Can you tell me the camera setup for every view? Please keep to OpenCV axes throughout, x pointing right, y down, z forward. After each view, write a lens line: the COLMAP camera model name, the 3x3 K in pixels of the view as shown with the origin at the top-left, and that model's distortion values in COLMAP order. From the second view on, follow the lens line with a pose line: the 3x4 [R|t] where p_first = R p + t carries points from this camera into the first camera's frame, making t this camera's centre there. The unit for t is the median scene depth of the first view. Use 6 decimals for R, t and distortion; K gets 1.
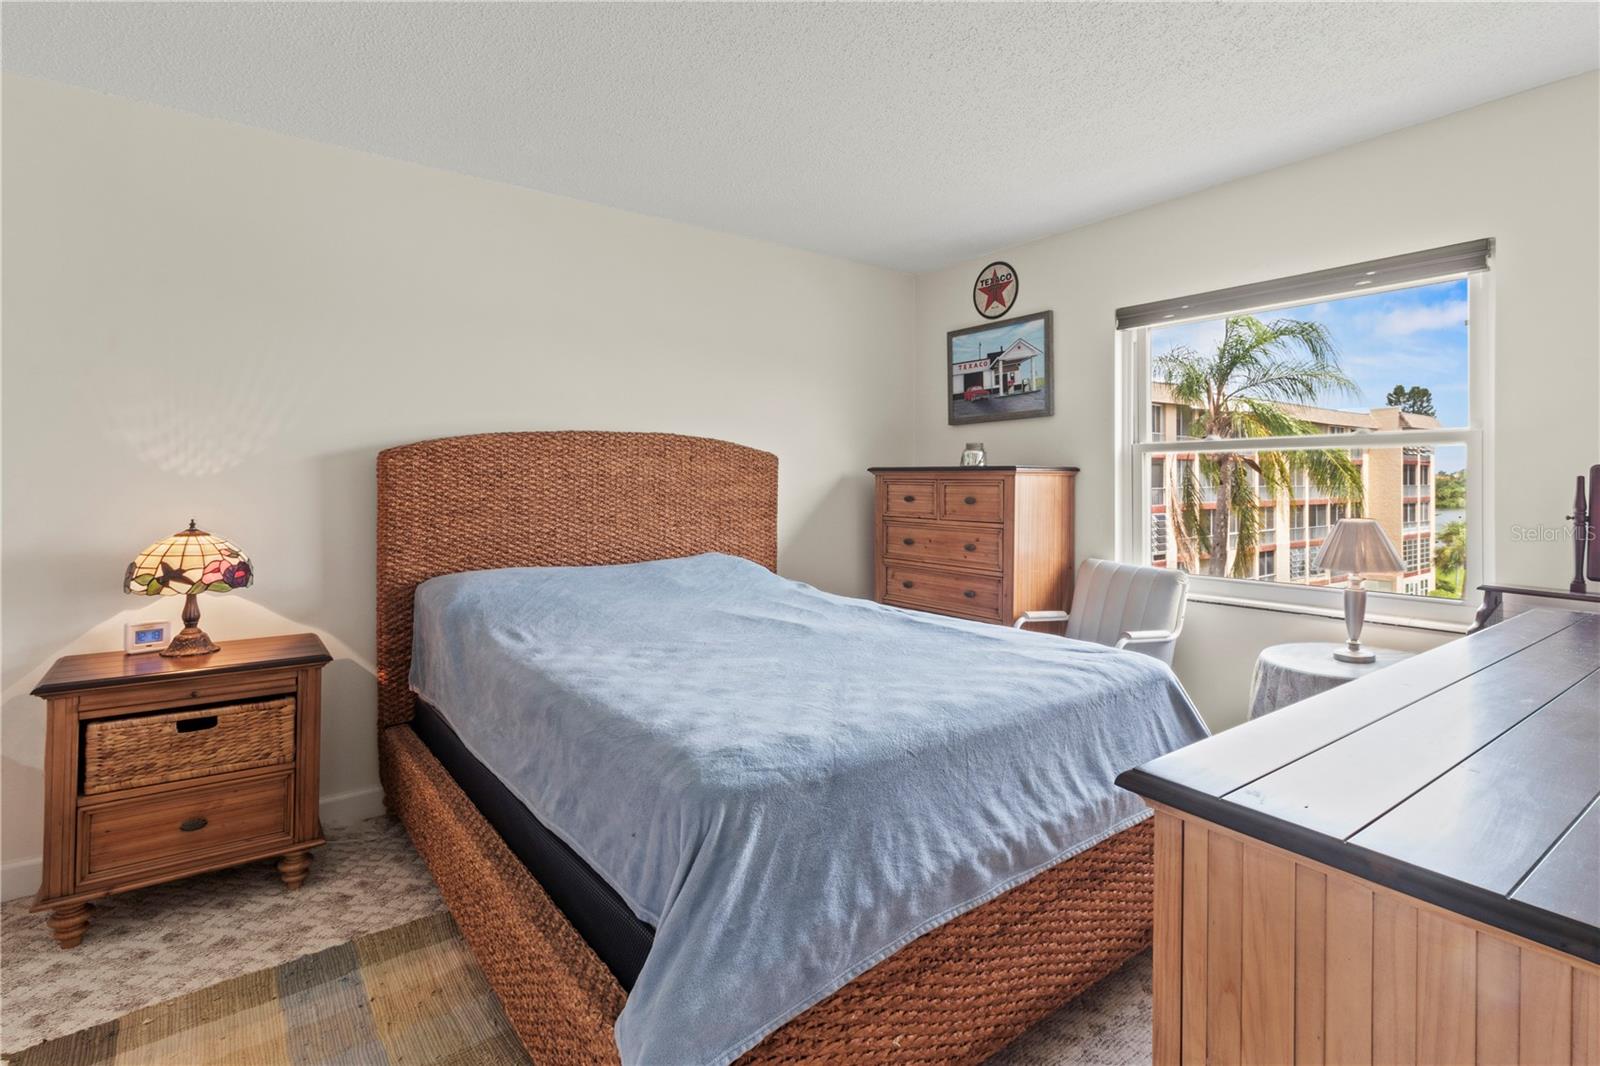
lens RADIAL K [[763.6, 0, 786.8], [0, 763.6, 474.6], [0, 0, 1]] dist [0.001484, 0.002124]
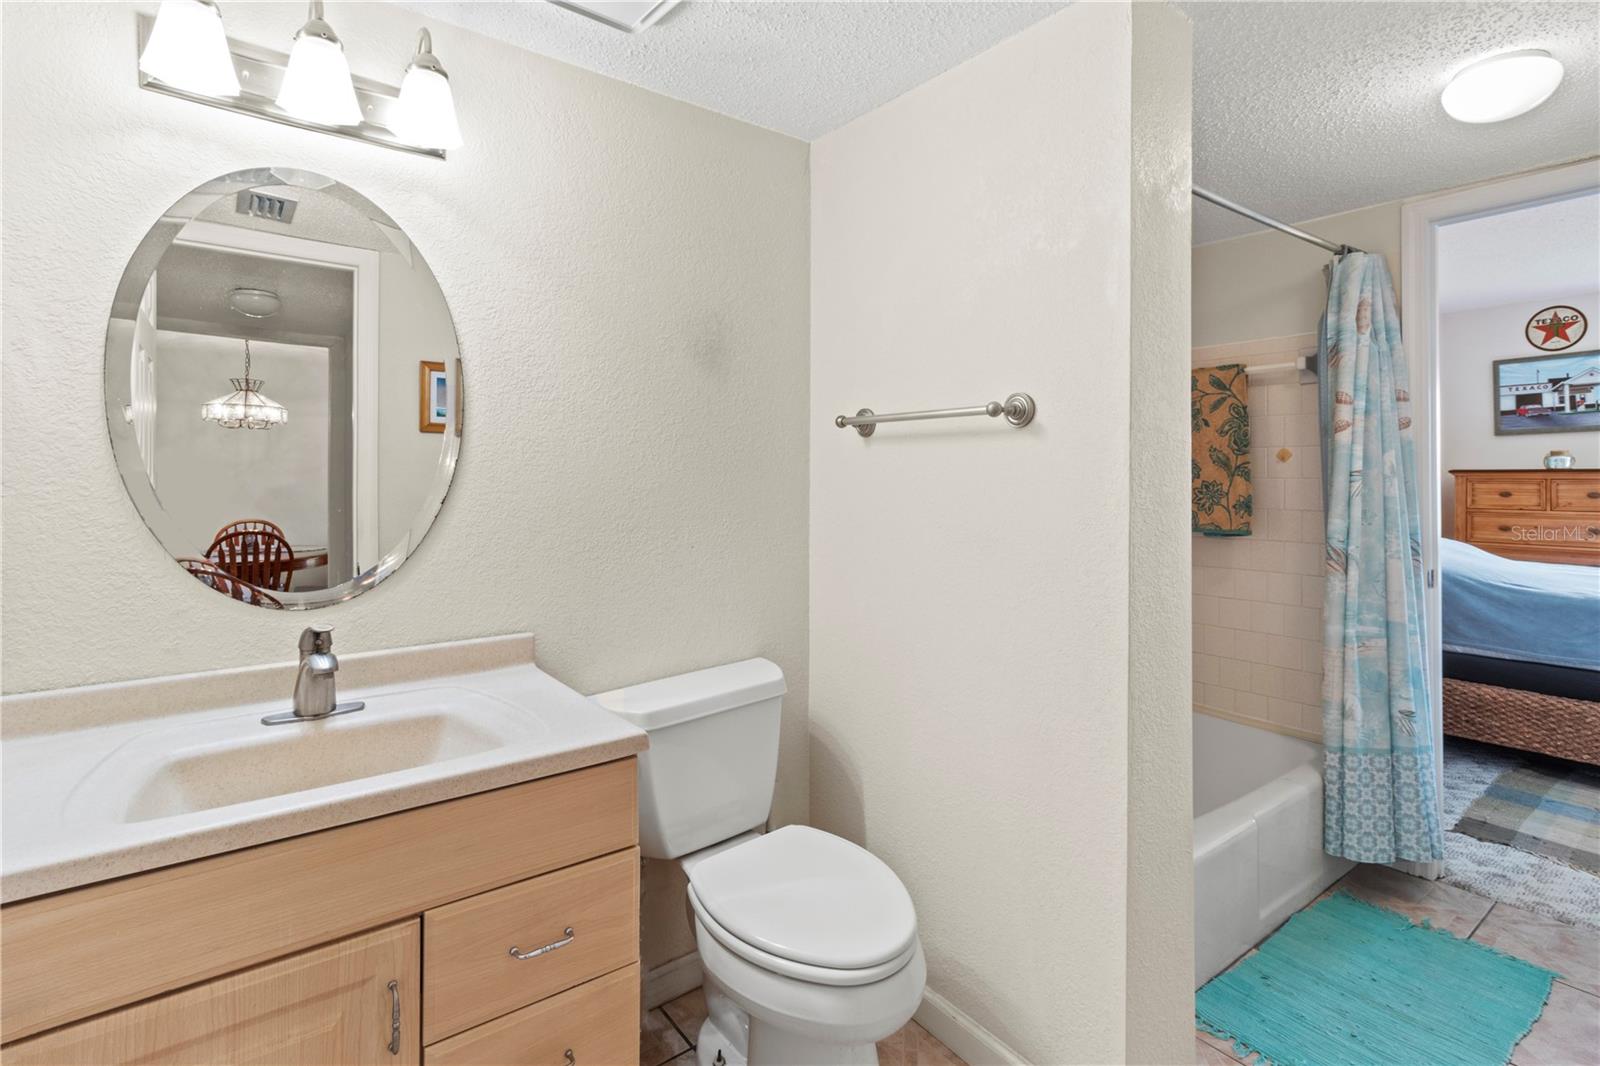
lens RADIAL K [[763.6, 0, 790.3], [0, 763.6, 476.0], [0, 0, 1]] dist [0.001484, 0.002124]
pose [[0.999987, -0.004971, -0.000945, -1.002558], [0.004974, 0.999980, 0.003917, -0.009766], [0.000925, -0.003922, 0.999992, -0.267752]]
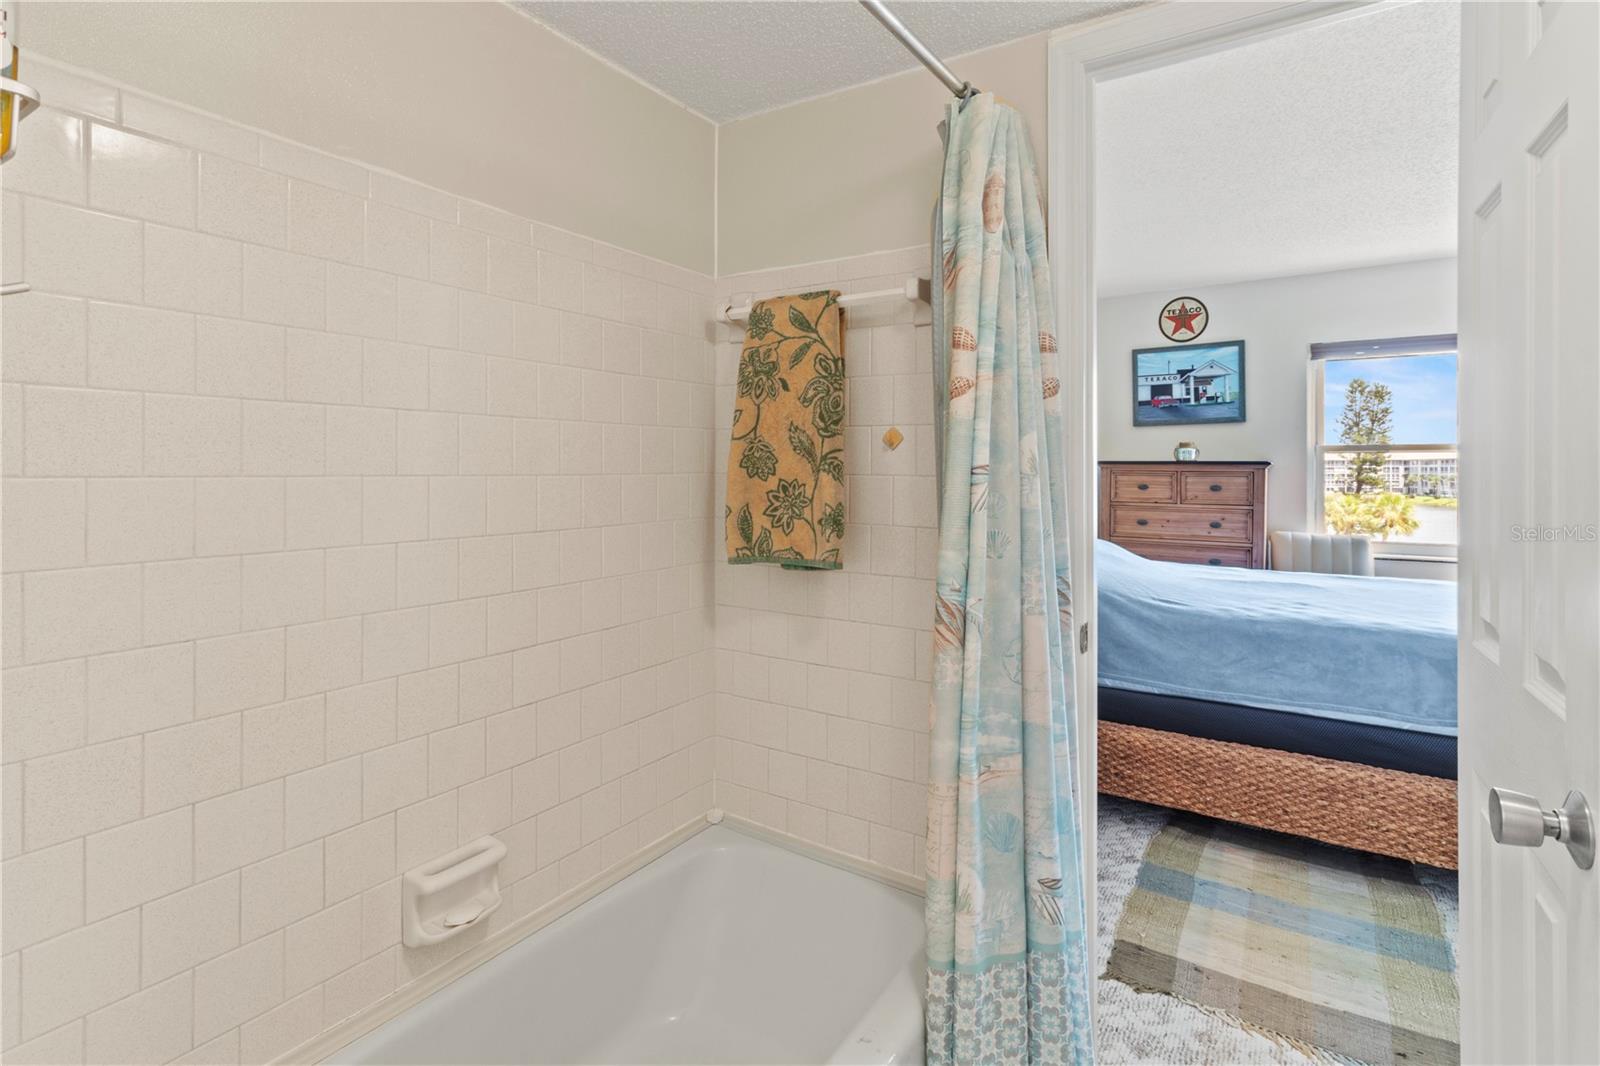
lens RADIAL K [[763.6, 0, 779.0], [0, 763.6, 463.1], [0, 0, 1]] dist [0.001484, 0.002124]
pose [[0.948196, 0.000470, 0.317685, -0.762906], [-0.002410, 0.999981, 0.005713, -0.012205], [-0.317676, -0.006183, 0.948179, 0.024265]]
